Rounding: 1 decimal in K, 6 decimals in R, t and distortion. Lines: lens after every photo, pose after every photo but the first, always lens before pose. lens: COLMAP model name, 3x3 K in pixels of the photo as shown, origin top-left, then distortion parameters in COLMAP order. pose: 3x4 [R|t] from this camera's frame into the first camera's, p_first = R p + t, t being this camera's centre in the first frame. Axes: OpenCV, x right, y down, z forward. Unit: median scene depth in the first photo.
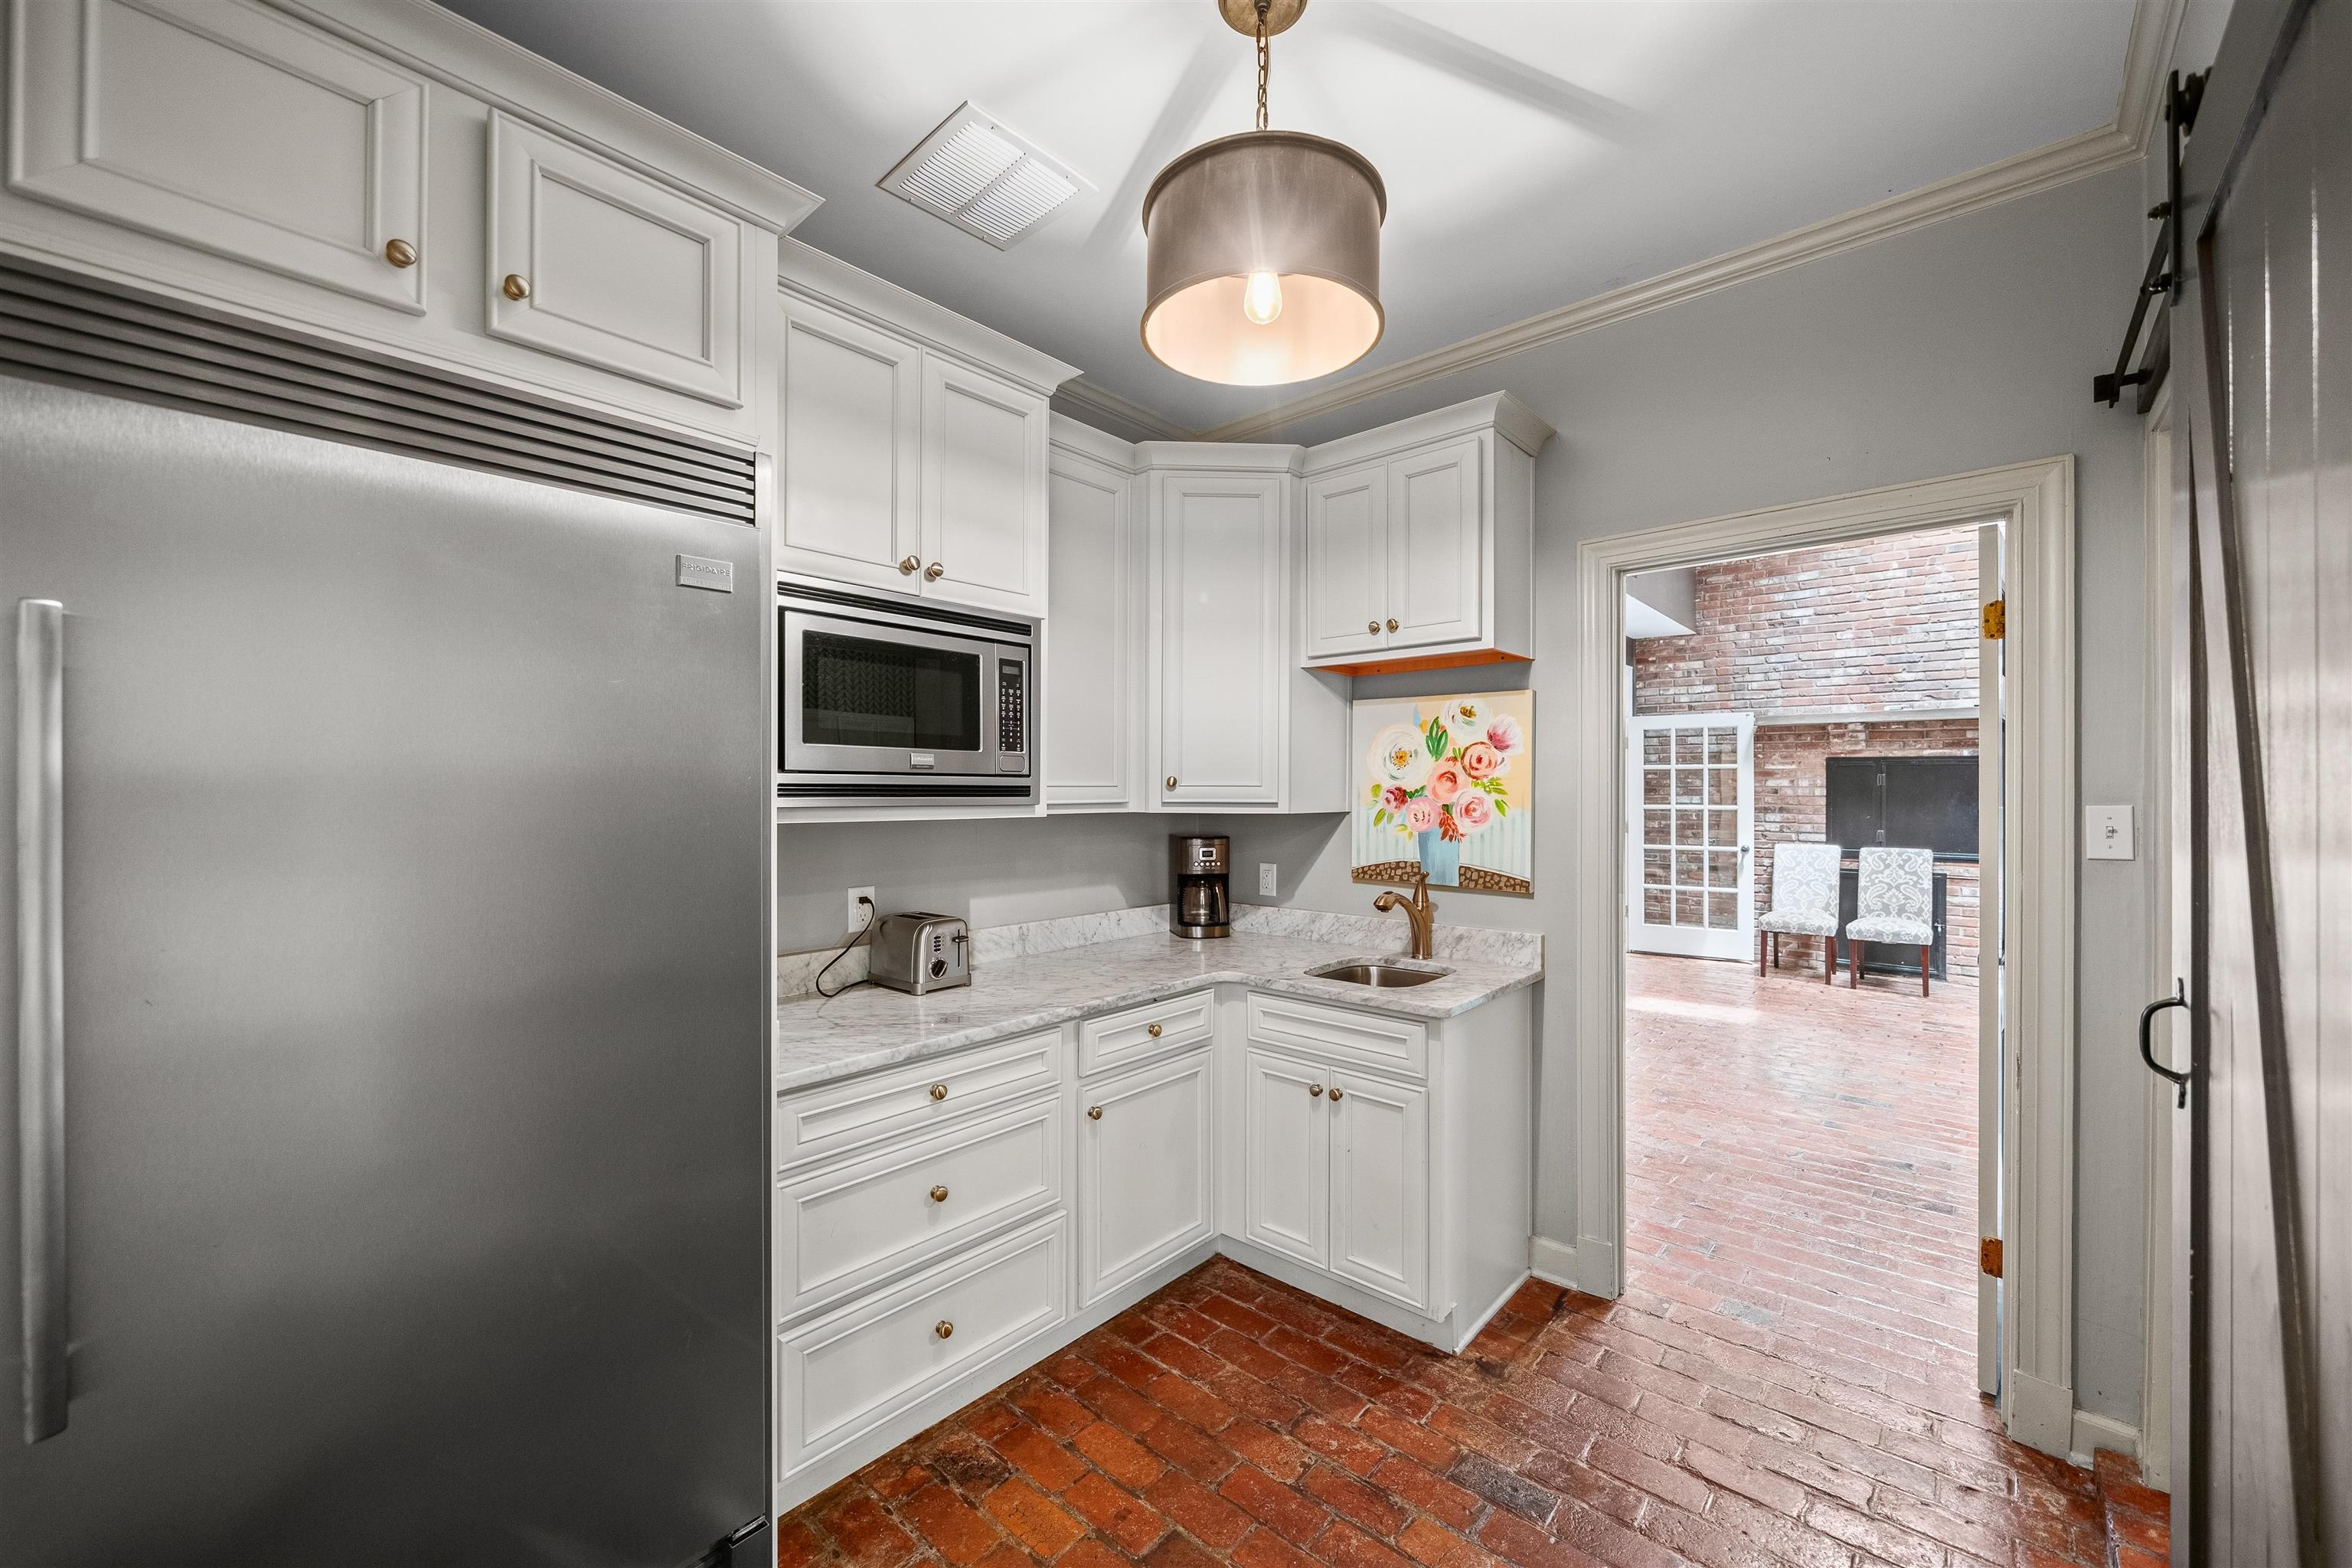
lens RADIAL K [[910.1, 0, 1171.1], [0, 910.1, 785.3], [0, 0, 1]] dist [-0.000693, -0.000033]
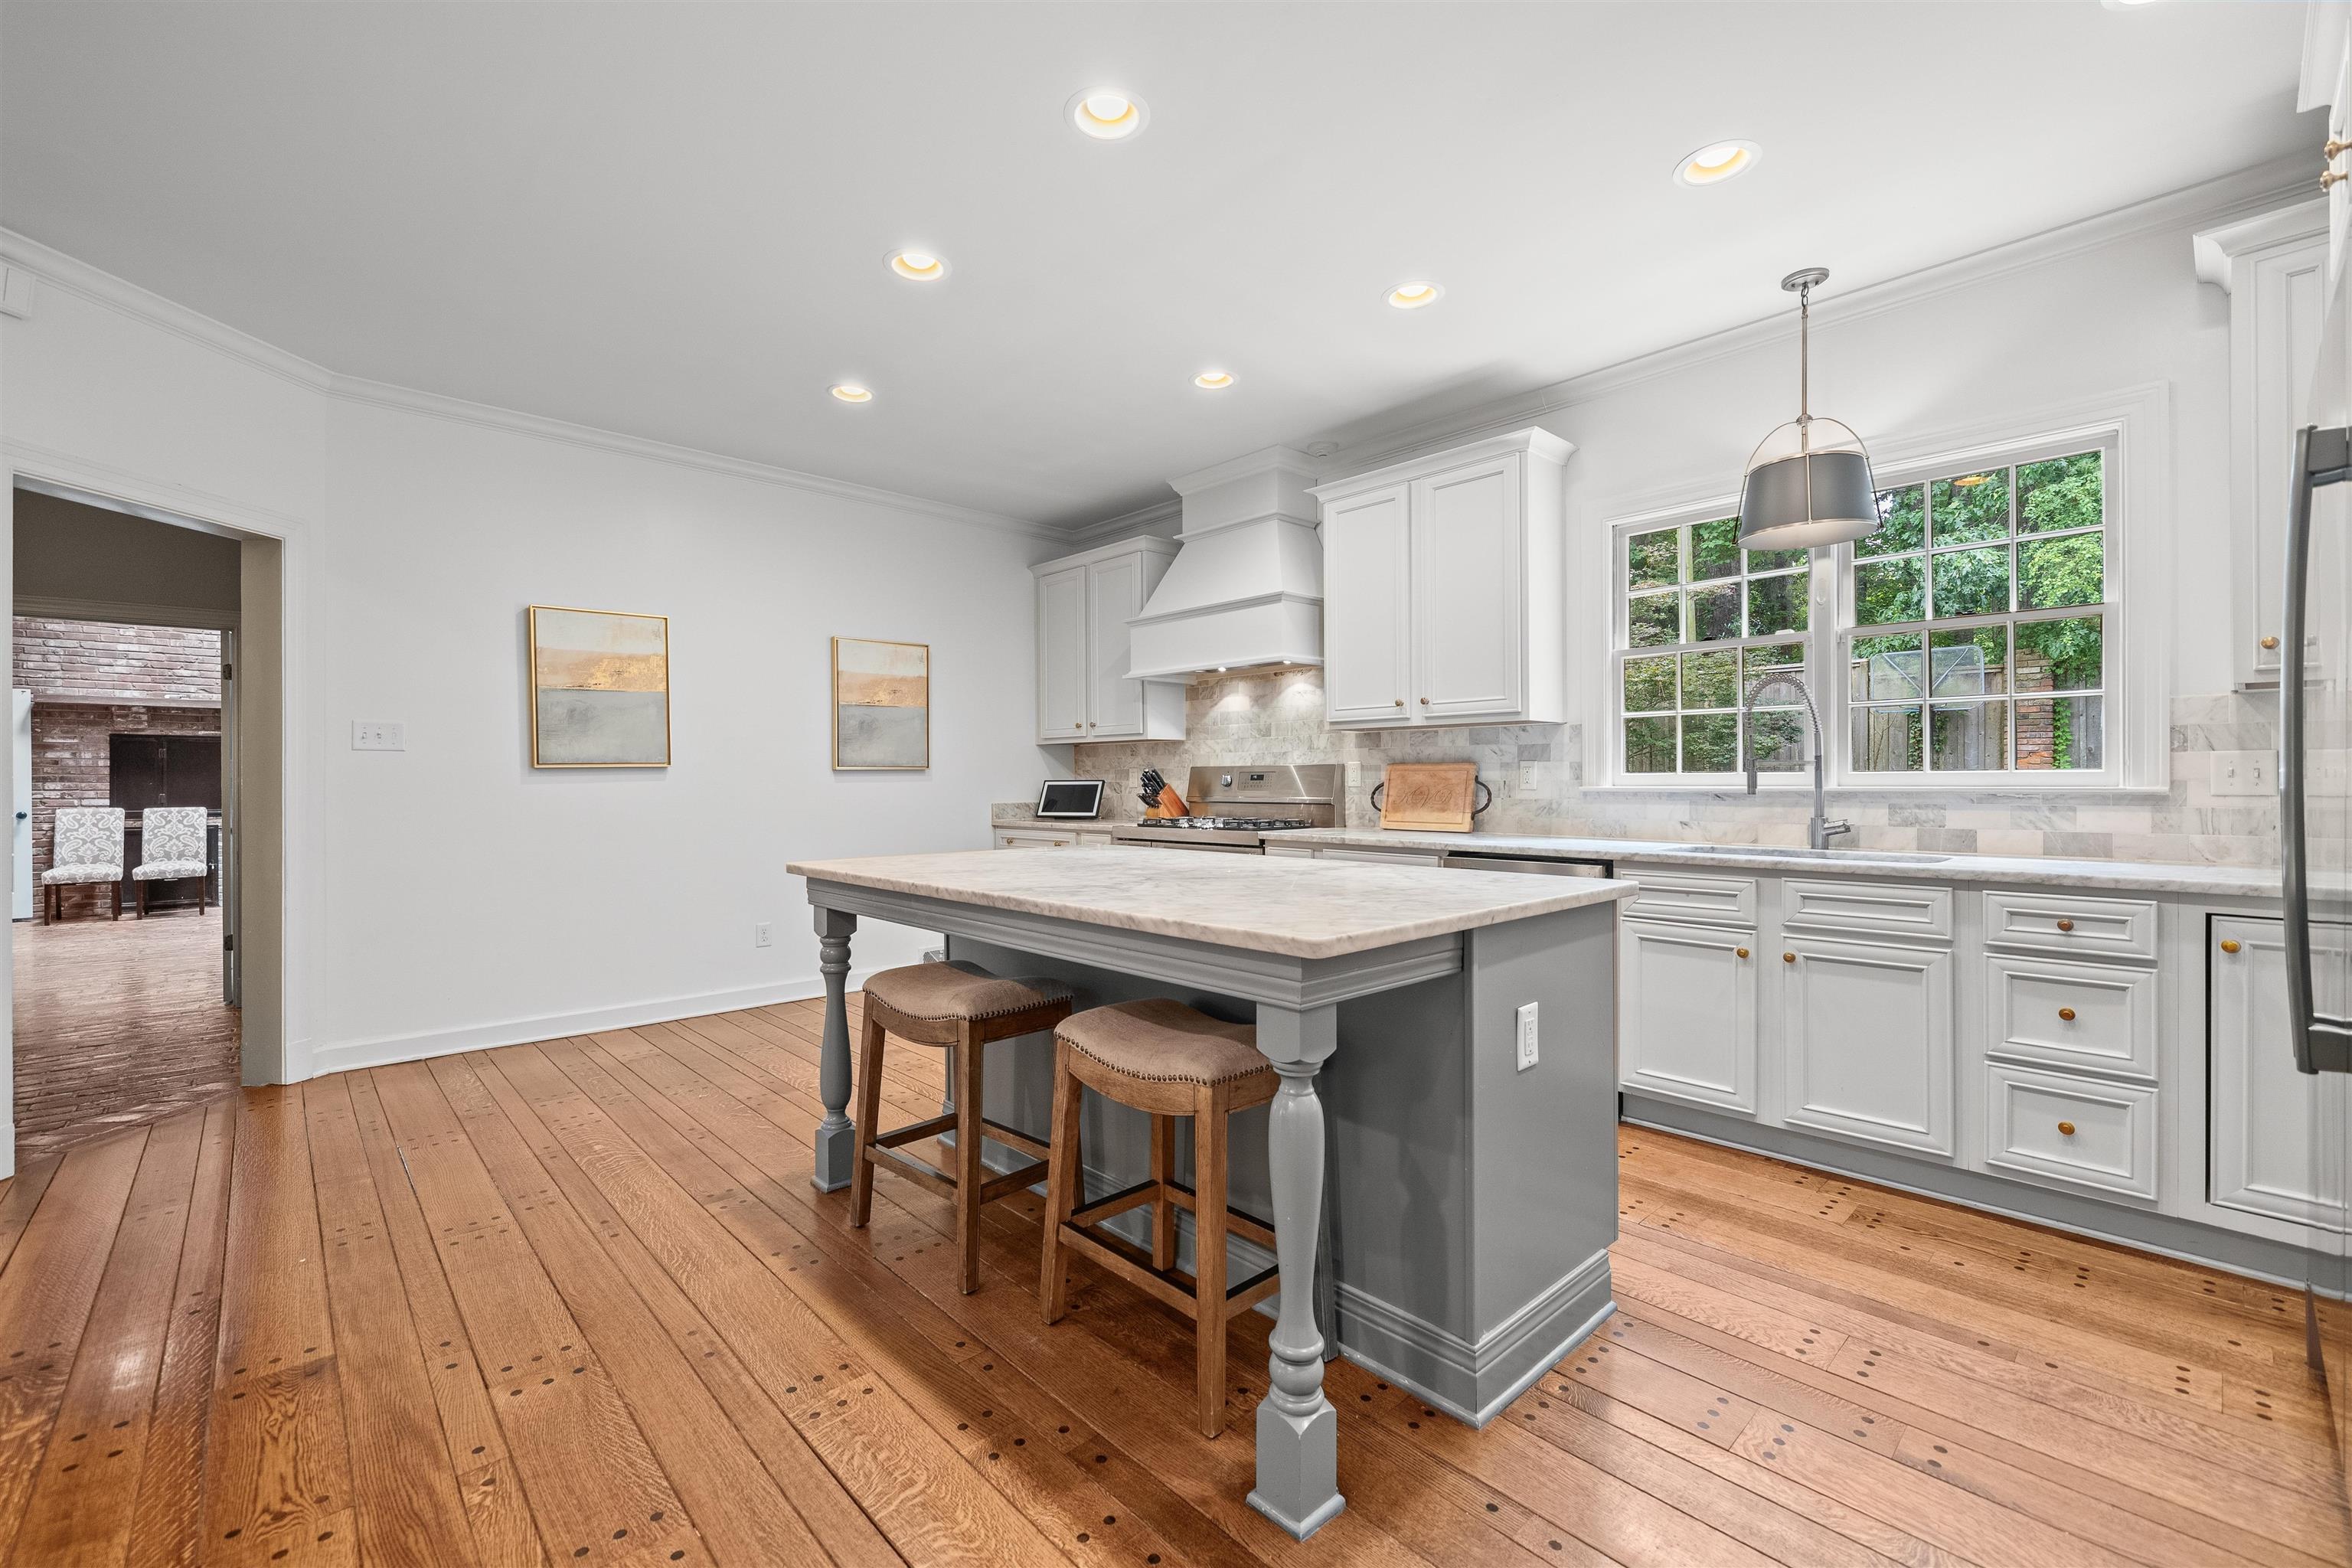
lens RADIAL K [[982.0, 0, 1171.8], [0, 982.0, 784.1], [0, 0, 1]] dist [-0.003446, -0.000359]
pose [[0.099356, -0.005217, 0.995038, -0.407006], [0.001435, 0.999986, 0.005100, 0.030240], [-0.995051, 0.000921, 0.099362, -0.498893]]
